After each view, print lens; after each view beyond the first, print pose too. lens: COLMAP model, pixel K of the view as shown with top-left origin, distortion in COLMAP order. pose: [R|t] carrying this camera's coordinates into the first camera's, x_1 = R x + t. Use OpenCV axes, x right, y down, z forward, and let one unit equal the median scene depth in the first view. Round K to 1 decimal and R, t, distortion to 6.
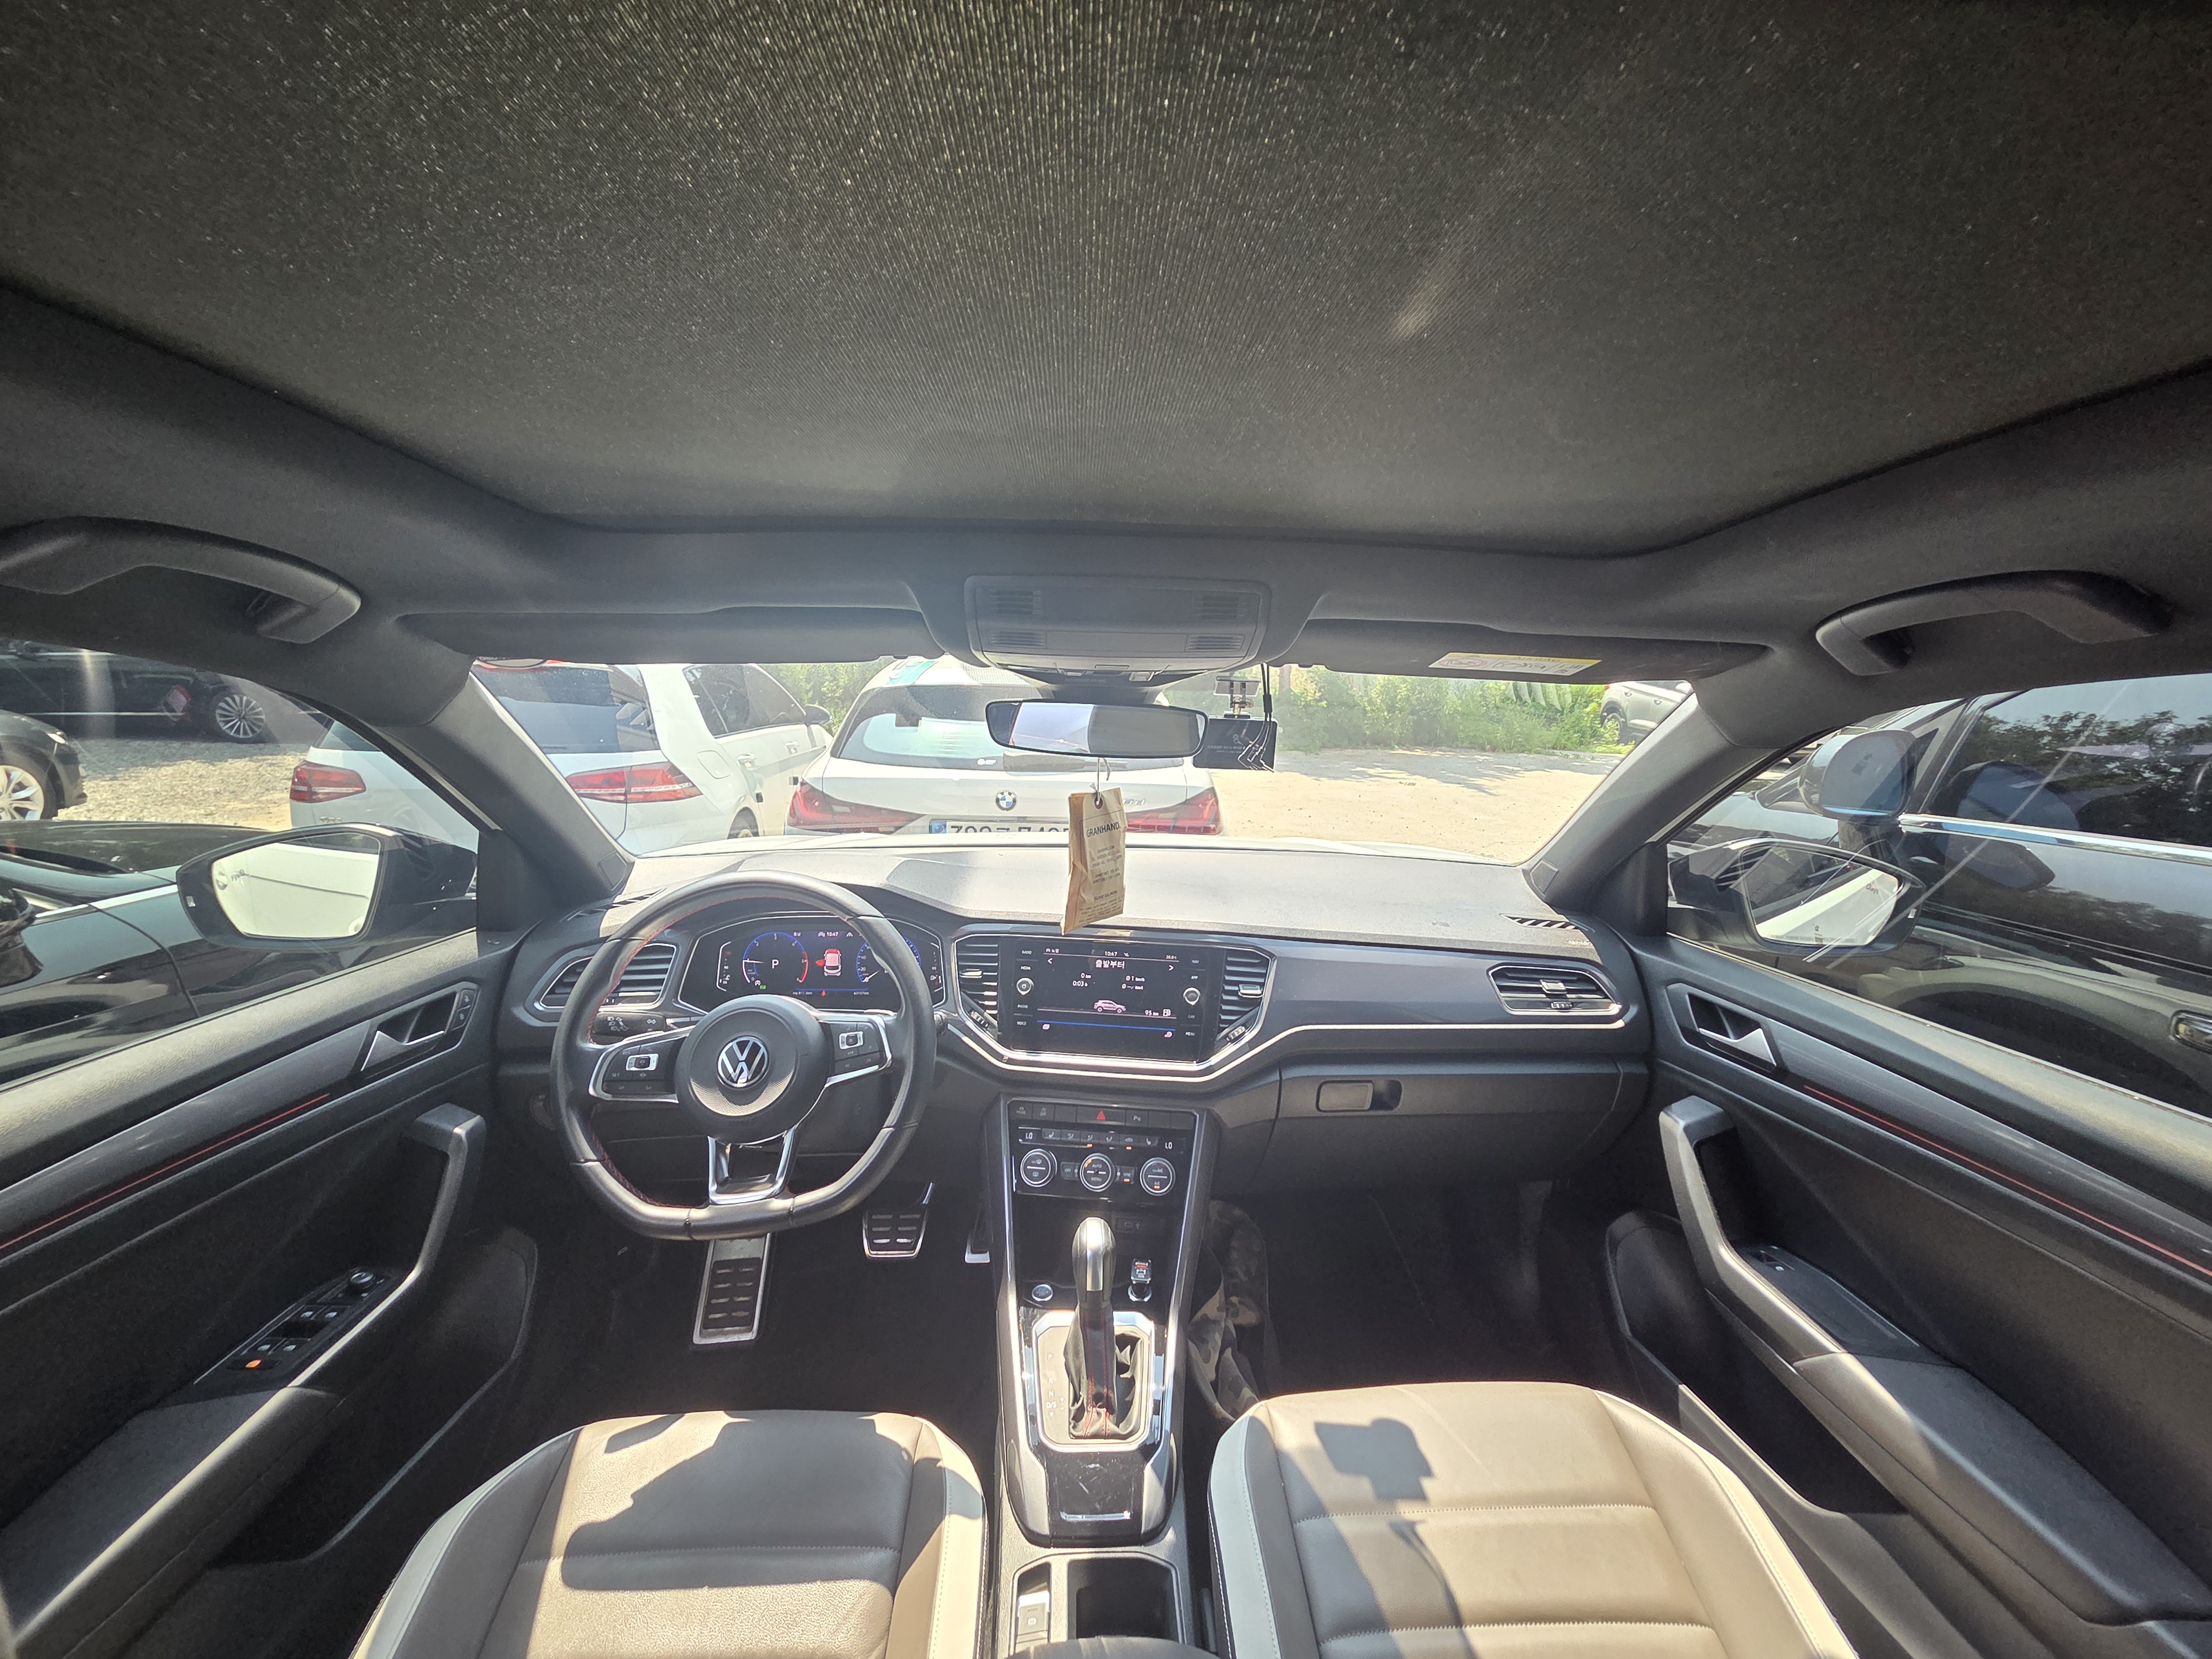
lens RADIAL K [[904.8, 0, 1123.9], [0, 904.8, 828.2], [0, 0, 1]] dist [0.002368, 0.000140]
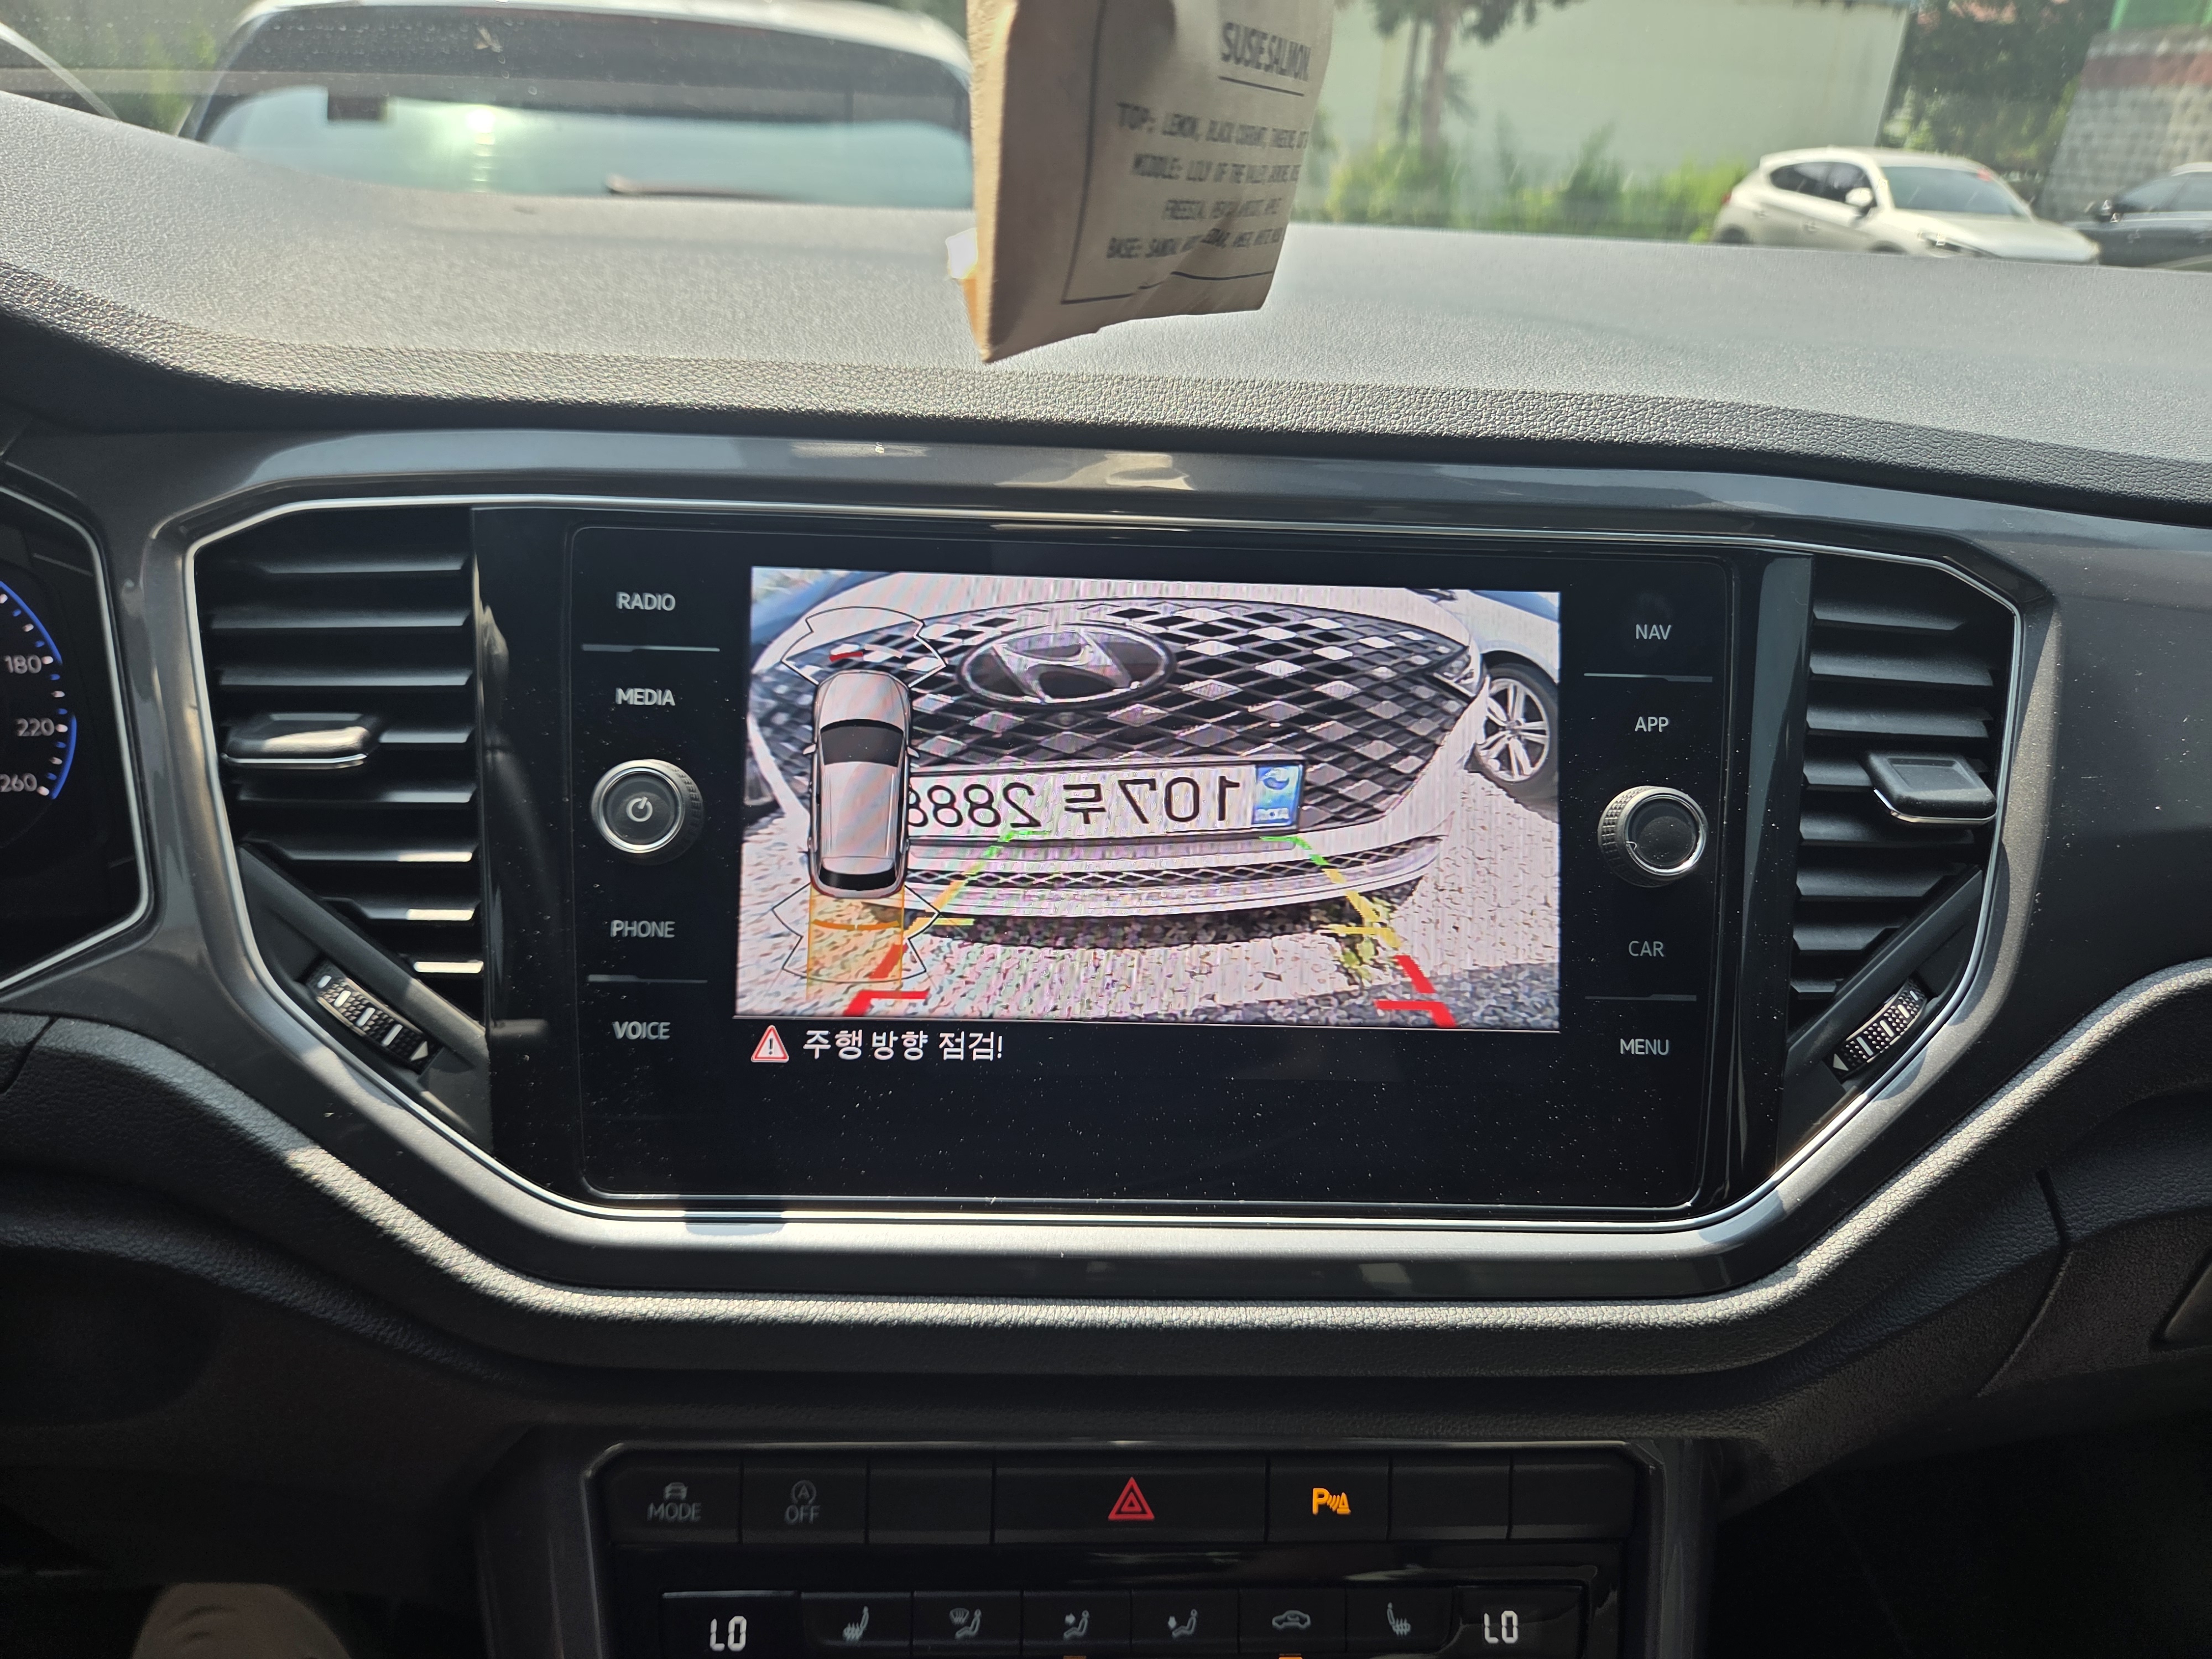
lens RADIAL K [[1512.5, 0, 1086.3], [0, 1512.5, 848.1], [0, 0, 1]] dist [0.046708, -0.047646]
pose [[0.990598, -0.041030, 0.130507, -0.069113], [0.008916, 0.971300, 0.237692, 0.121014], [-0.136514, -0.234293, 0.962533, 0.747109]]
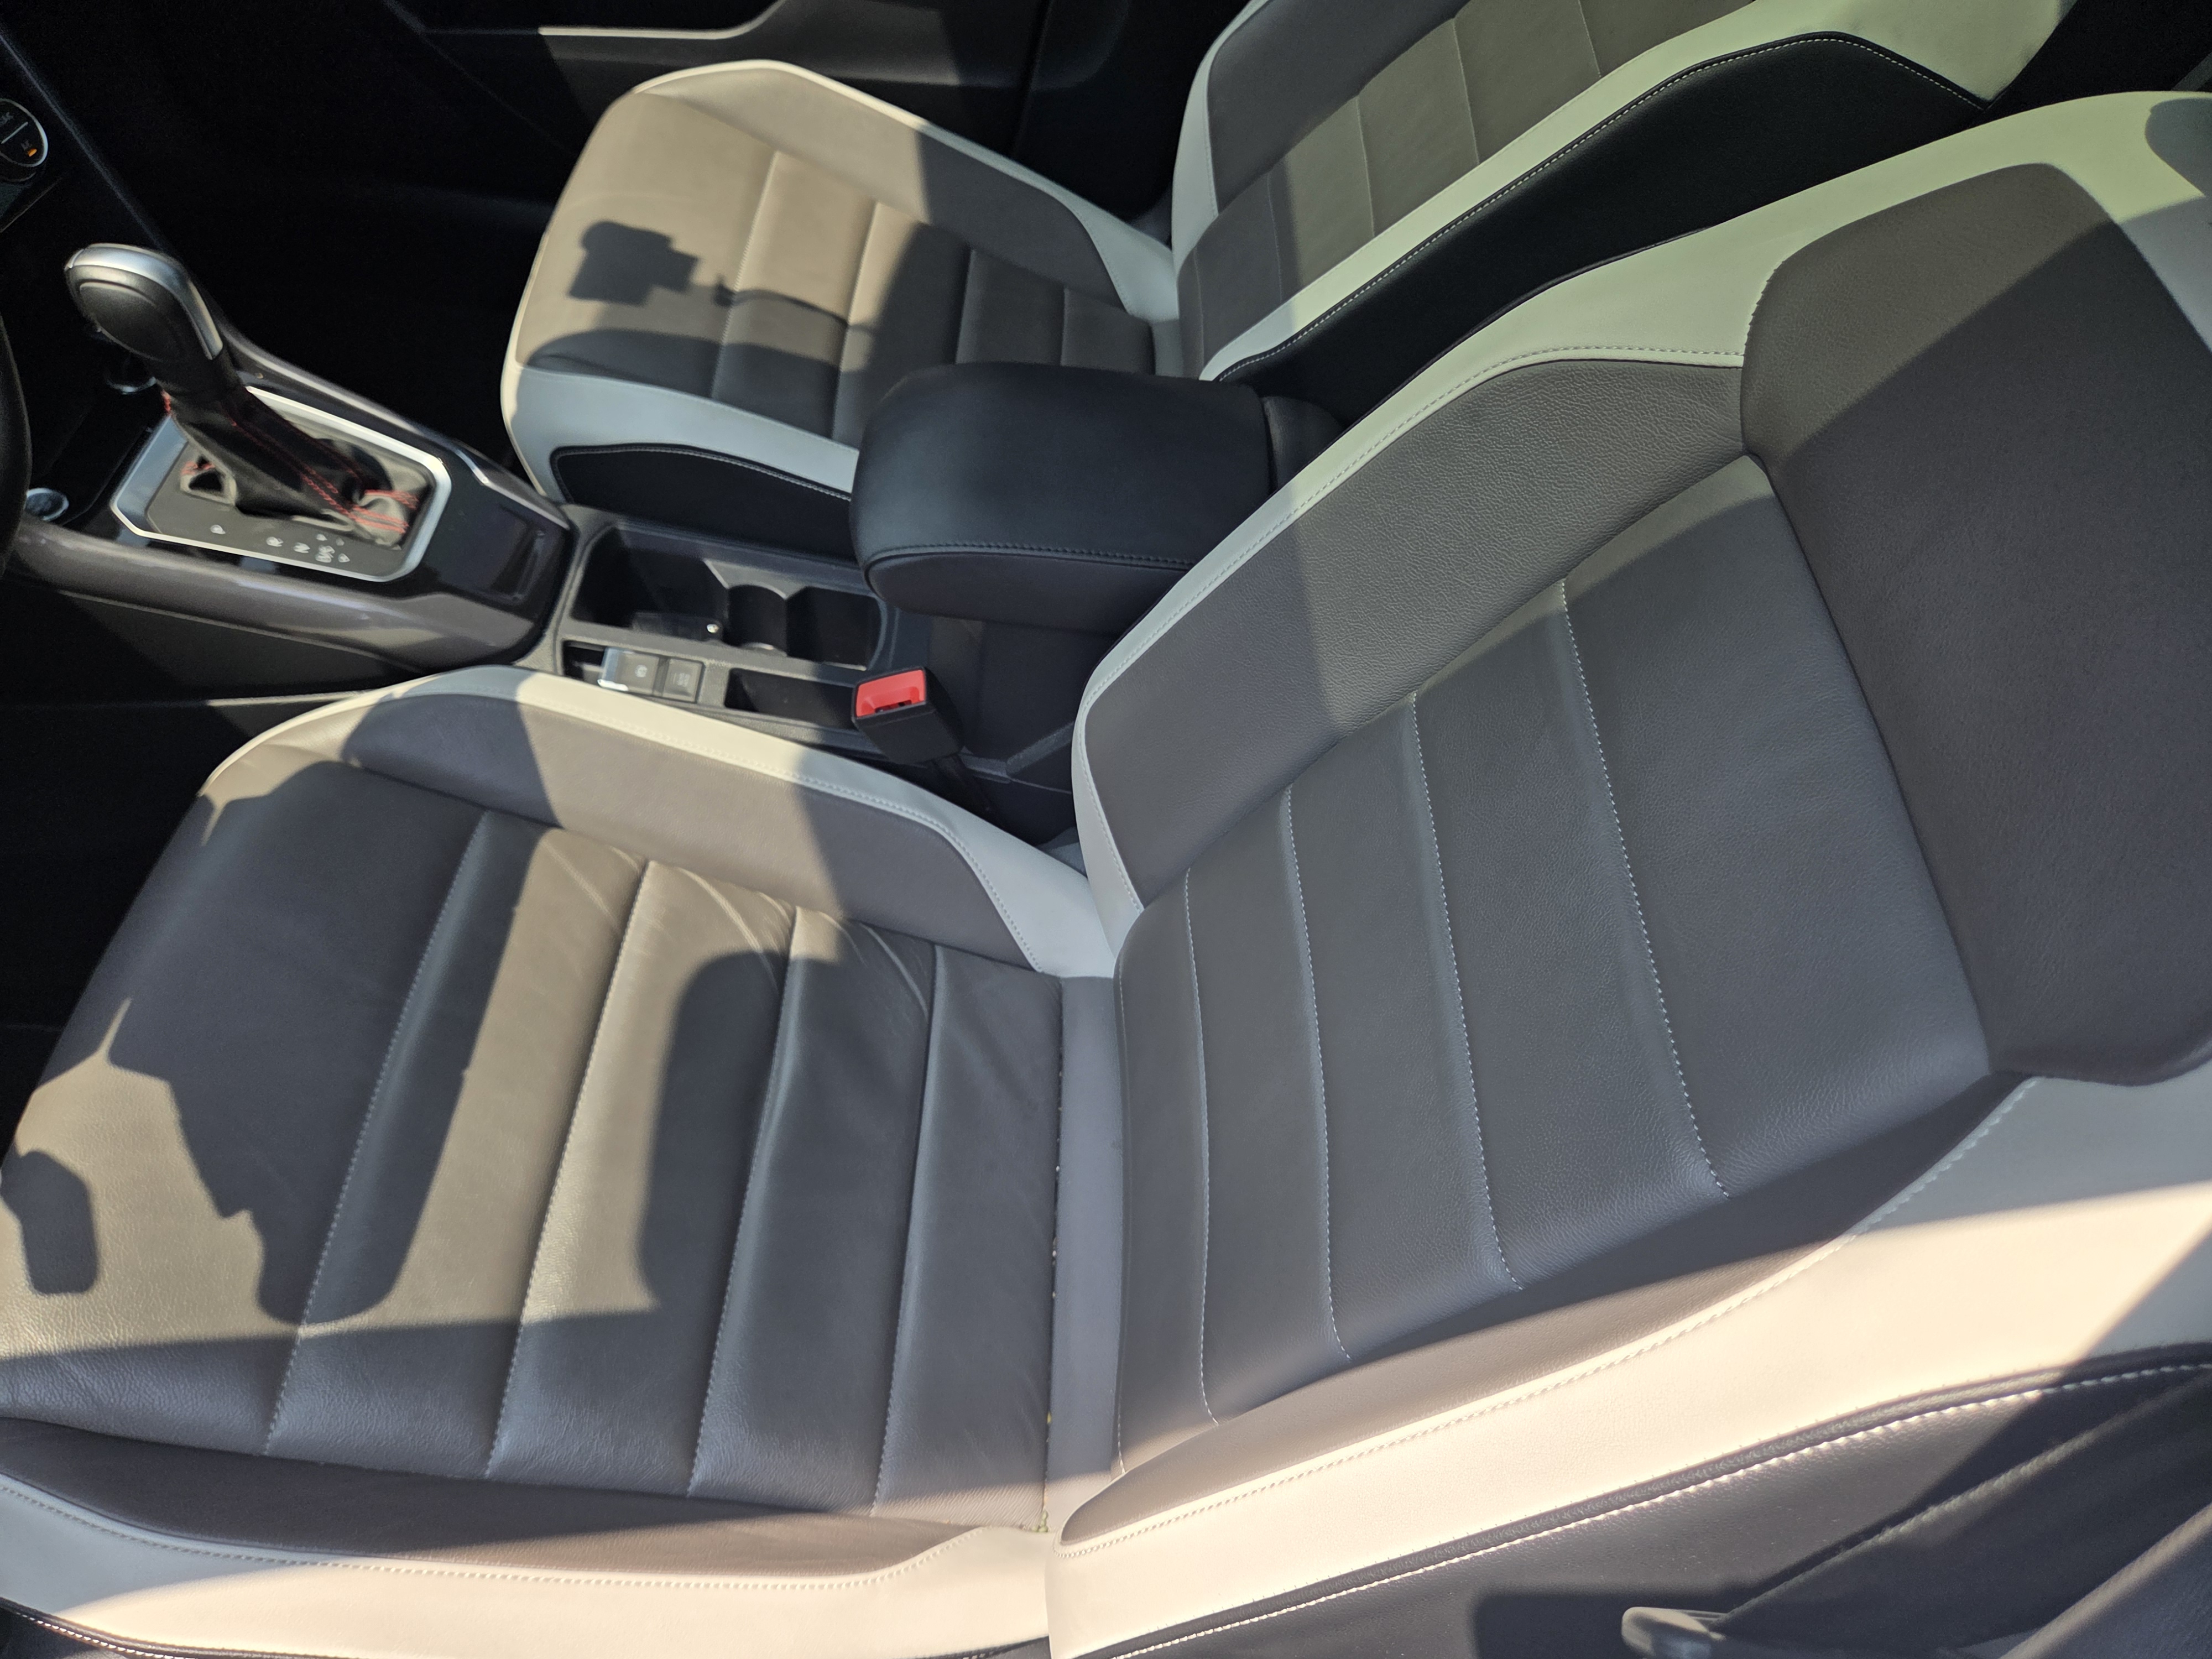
lens RADIAL K [[1512.5, 0, 1086.3], [0, 1512.5, 848.1], [0, 0, 1]] dist [0.046708, -0.047646]
pose [[0.077927, -0.798618, 0.596771, -0.629595], [0.035647, 0.600441, 0.798874, 0.018292], [-0.996322, -0.040981, 0.075259, 0.397195]]
